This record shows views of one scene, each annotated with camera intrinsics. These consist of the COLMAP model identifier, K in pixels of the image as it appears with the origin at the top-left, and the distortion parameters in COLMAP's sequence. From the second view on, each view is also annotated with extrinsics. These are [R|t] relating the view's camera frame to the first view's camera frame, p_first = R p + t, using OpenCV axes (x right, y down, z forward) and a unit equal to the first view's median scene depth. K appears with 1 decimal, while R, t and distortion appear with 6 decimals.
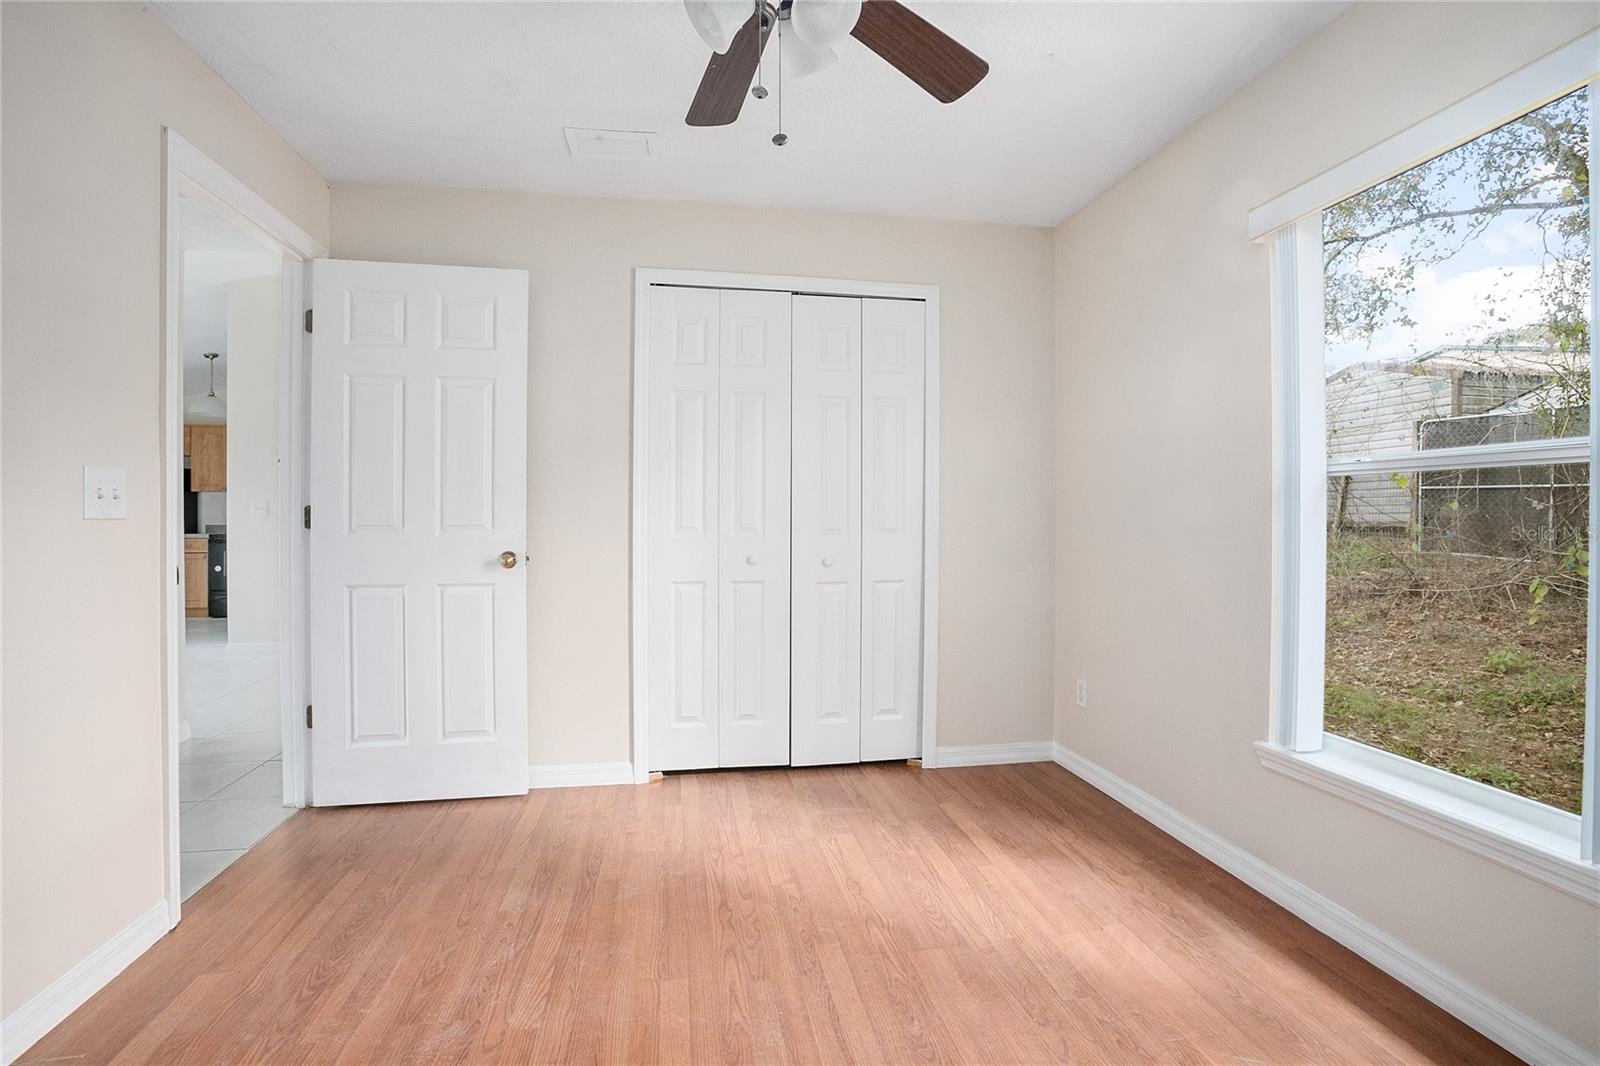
lens RADIAL K [[734.5, 0, 794.1], [0, 734.5, 521.8], [0, 0, 1]] dist [-0.080512, 0.032907]
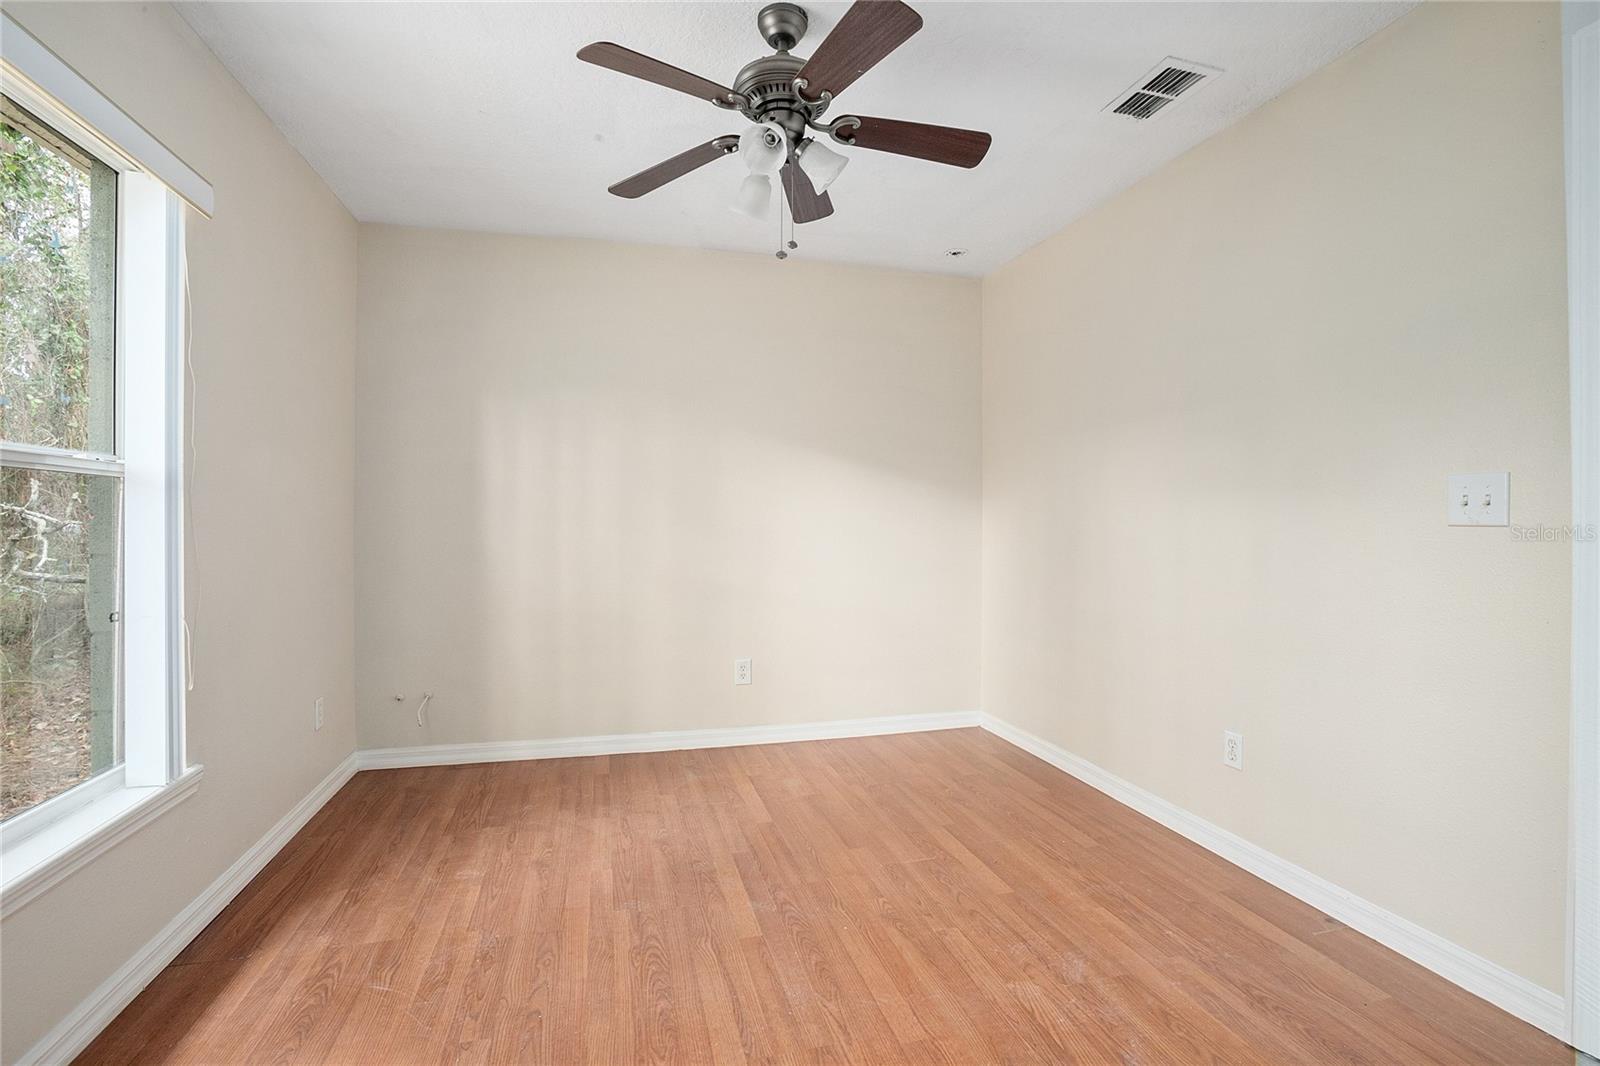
lens RADIAL K [[734.5, 0, 794.1], [0, 734.5, 521.8], [0, 0, 1]] dist [-0.080512, 0.032907]
pose [[-0.996114, -0.001366, -0.088058, 0.065994], [-0.002127, 0.999961, 0.008552, -0.017106], [0.088043, 0.008707, -0.996079, 1.999032]]
